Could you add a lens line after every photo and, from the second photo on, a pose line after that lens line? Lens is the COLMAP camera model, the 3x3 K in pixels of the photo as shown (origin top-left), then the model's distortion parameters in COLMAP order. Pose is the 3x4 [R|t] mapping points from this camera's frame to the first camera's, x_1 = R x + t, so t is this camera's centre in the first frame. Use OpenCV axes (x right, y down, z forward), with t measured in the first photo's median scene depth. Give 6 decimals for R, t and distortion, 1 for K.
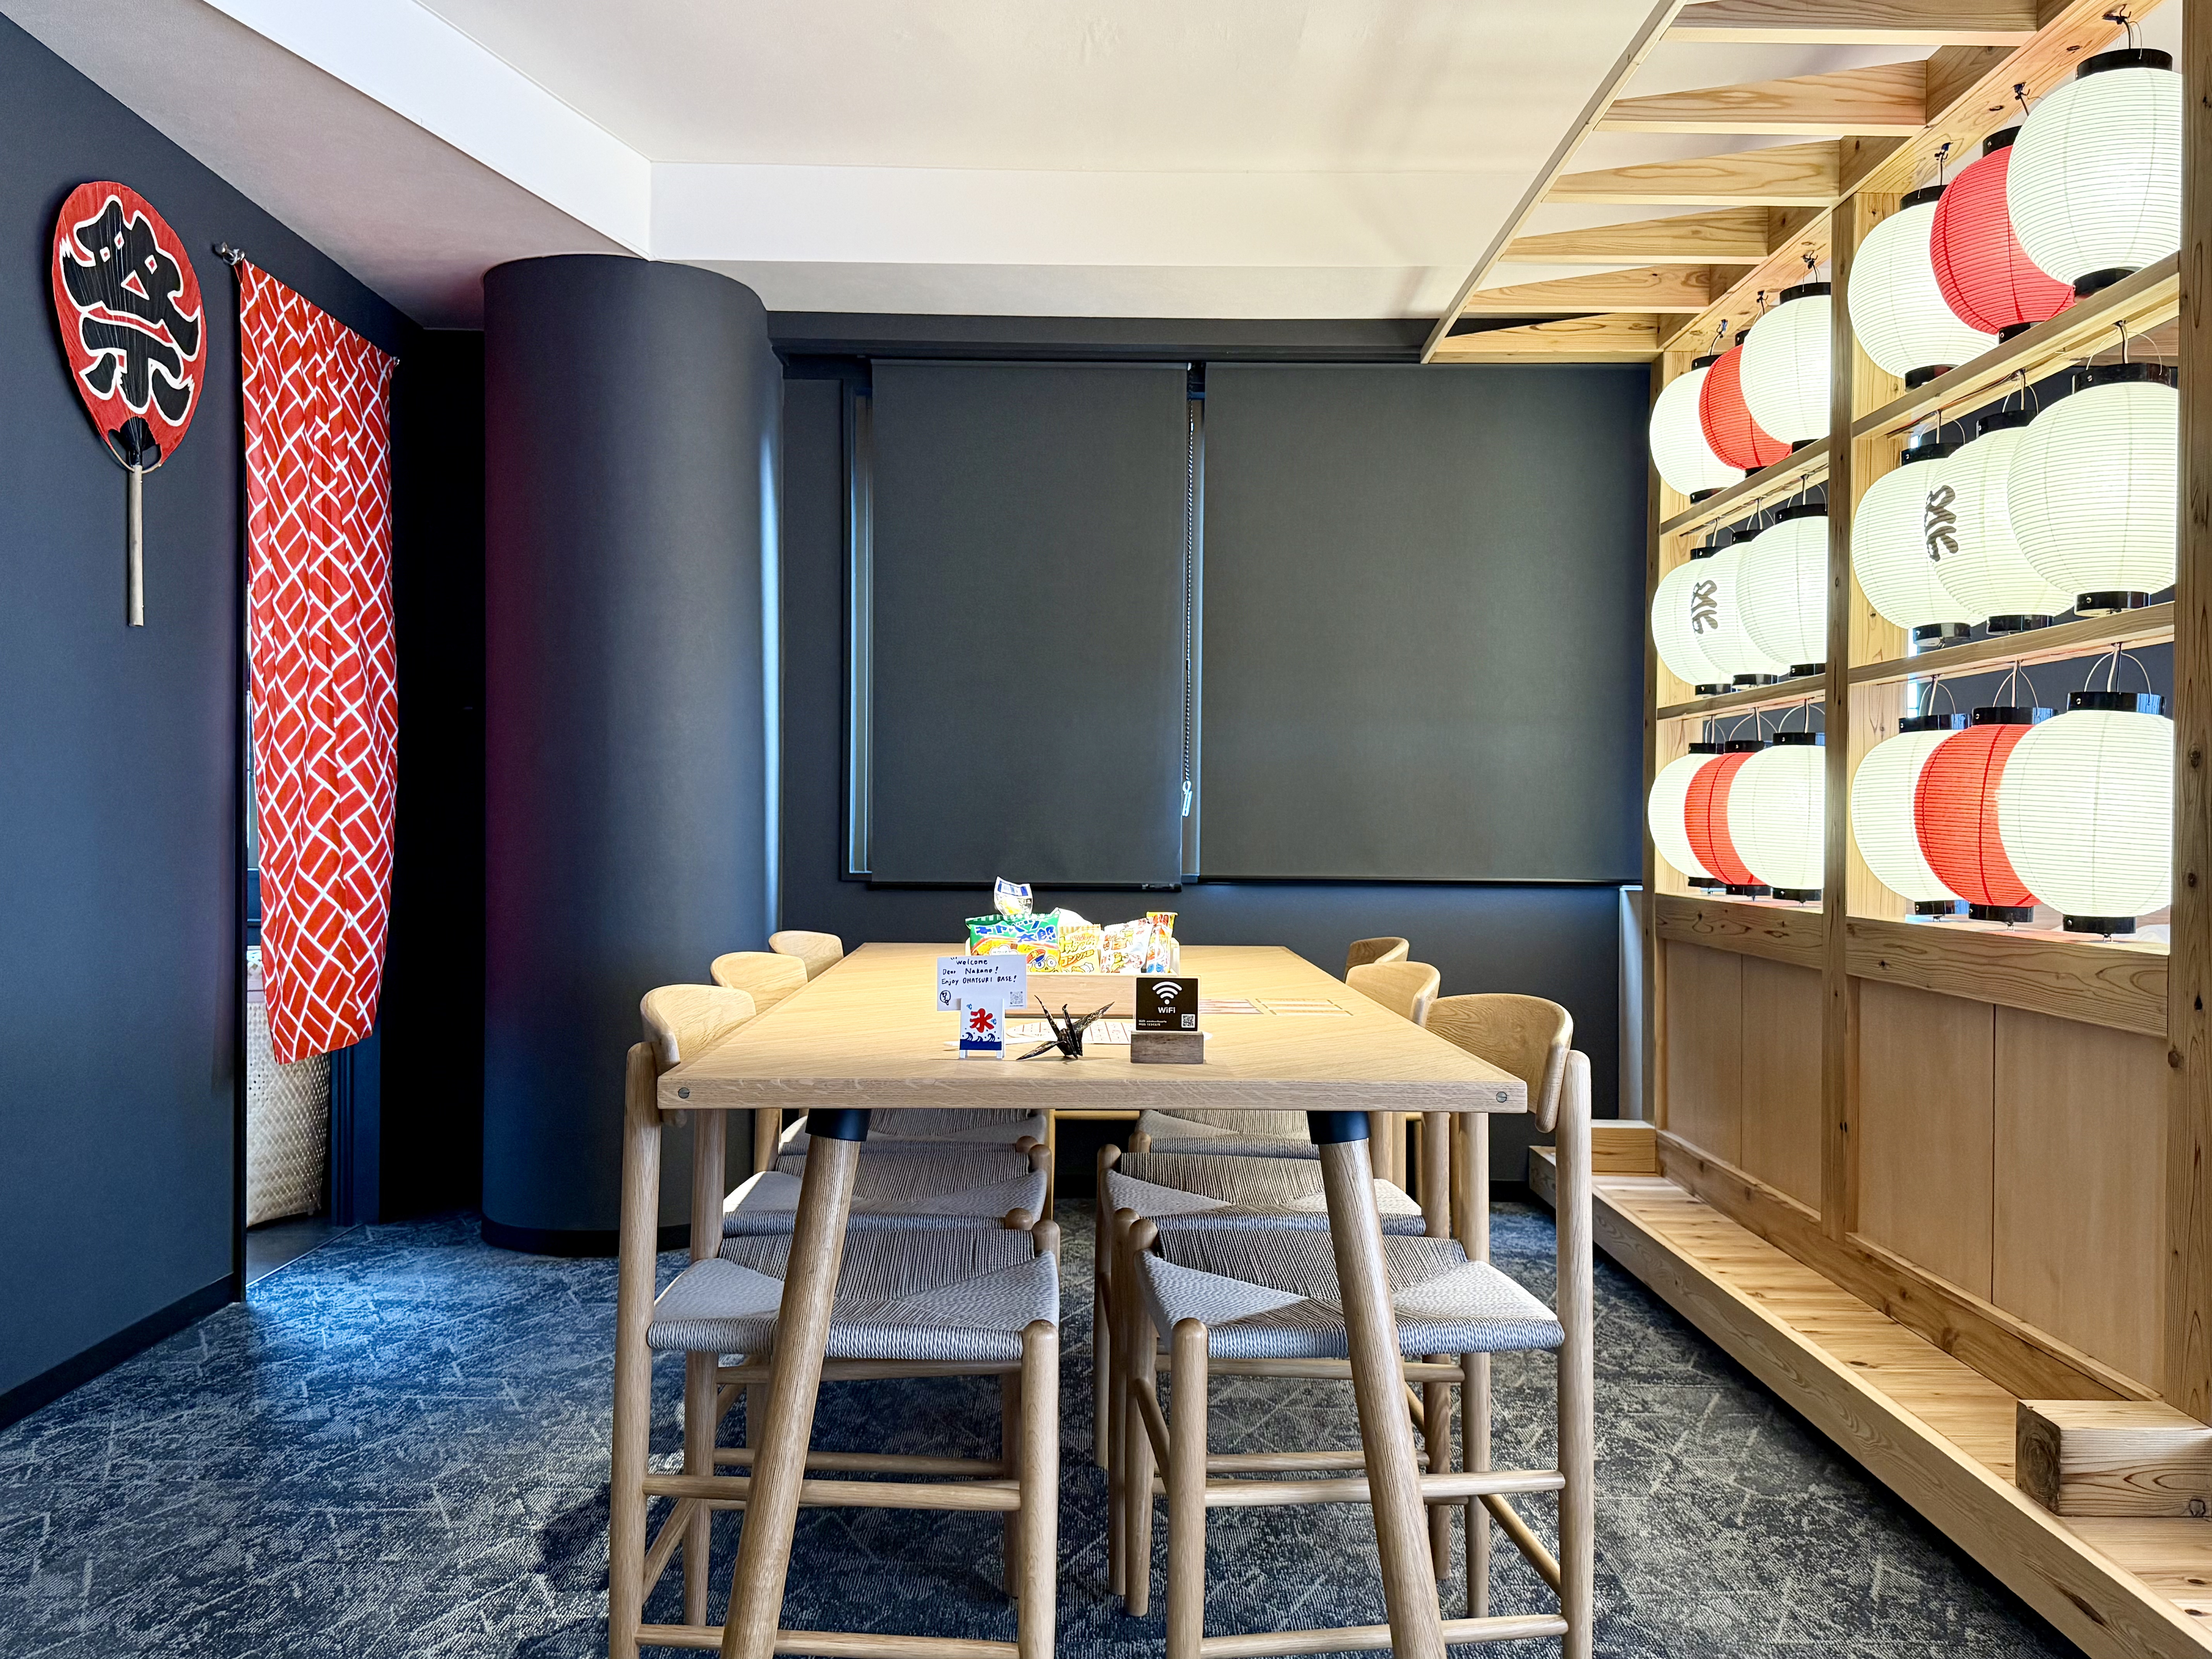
lens RADIAL K [[1858.9, 0, 1121.0], [0, 1858.9, 840.9], [0, 0, 1]] dist [-0.002492, -0.007255]
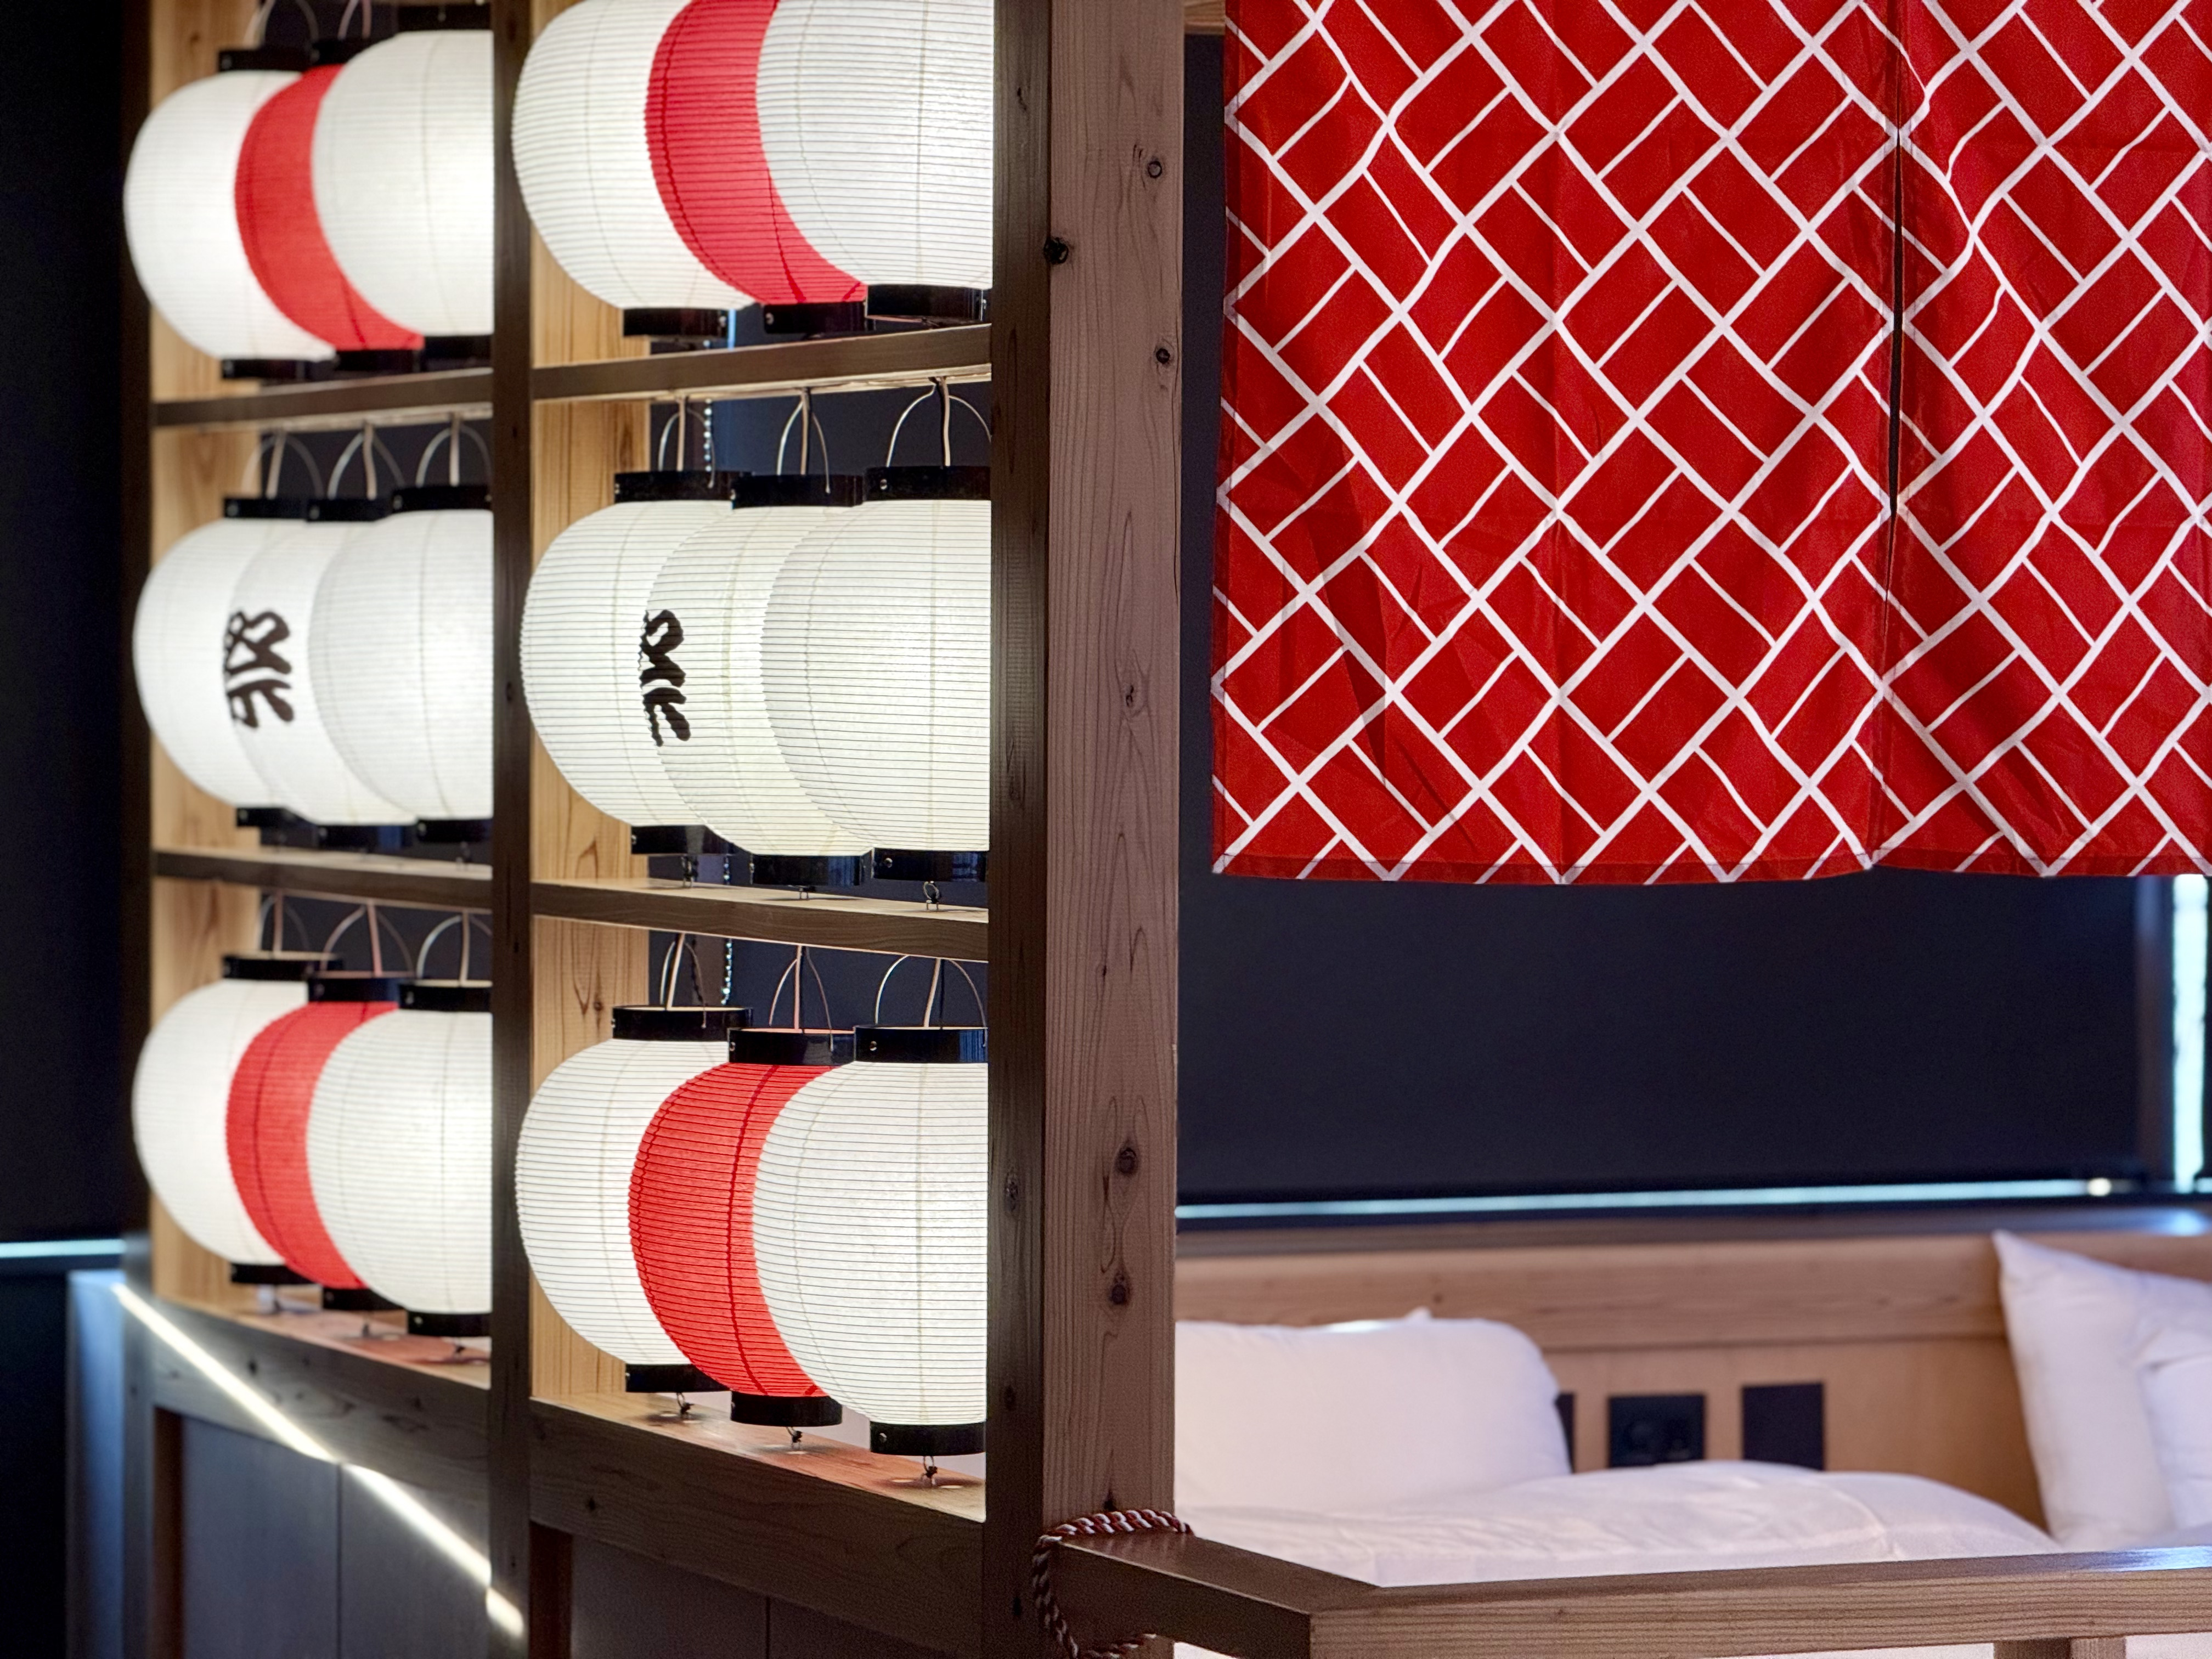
lens RADIAL K [[7648.3, 0, 1104.1], [0, 7648.3, 829.8], [0, 0, 1]] dist [0.314751, 0.000000]
pose [[0.922720, -0.017649, 0.385067, -0.228838], [0.005378, 0.999443, 0.032921, -0.164207], [-0.385434, -0.028306, 0.922301, -0.862338]]
